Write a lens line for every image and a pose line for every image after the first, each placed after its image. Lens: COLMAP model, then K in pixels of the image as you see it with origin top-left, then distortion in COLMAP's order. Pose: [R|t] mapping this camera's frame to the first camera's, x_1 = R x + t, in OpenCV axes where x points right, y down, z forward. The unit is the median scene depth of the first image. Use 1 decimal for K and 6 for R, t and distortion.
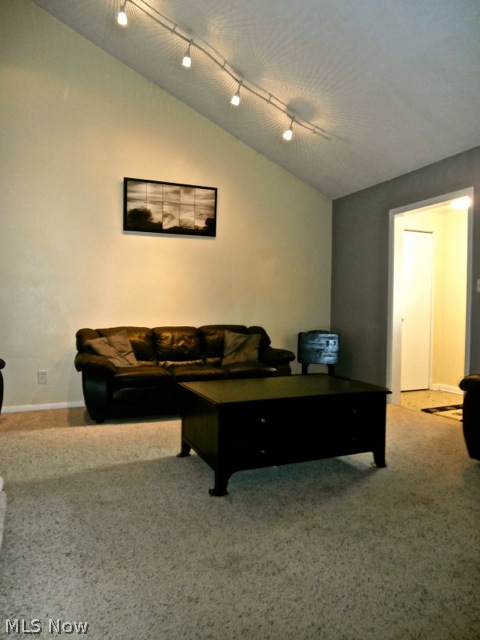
lens RADIAL K [[442.3, 0, 240.0], [0, 442.3, 320.0], [0, 0, 1]] dist [0.072430, -0.000175]
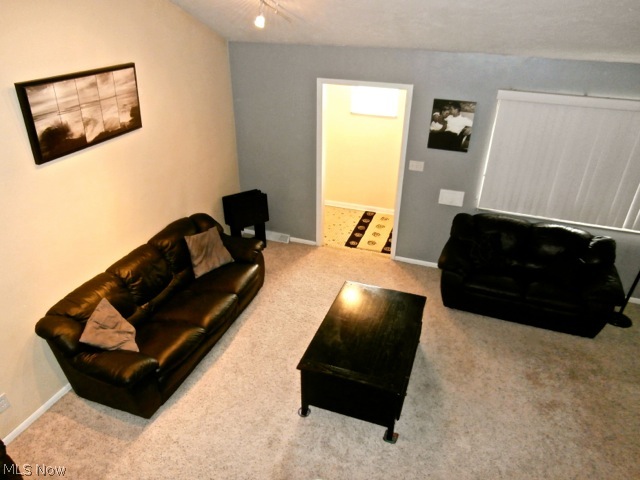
lens RADIAL K [[447.7, 0, 320.0], [0, 447.7, 240.0], [0, 0, 1]] dist [-0.046038, -0.000504]
pose [[0.685863, -0.360113, 0.632384, -0.414327], [0.022509, 0.879064, 0.476173, -0.390871], [-0.727382, -0.312355, 0.611024, 0.265332]]
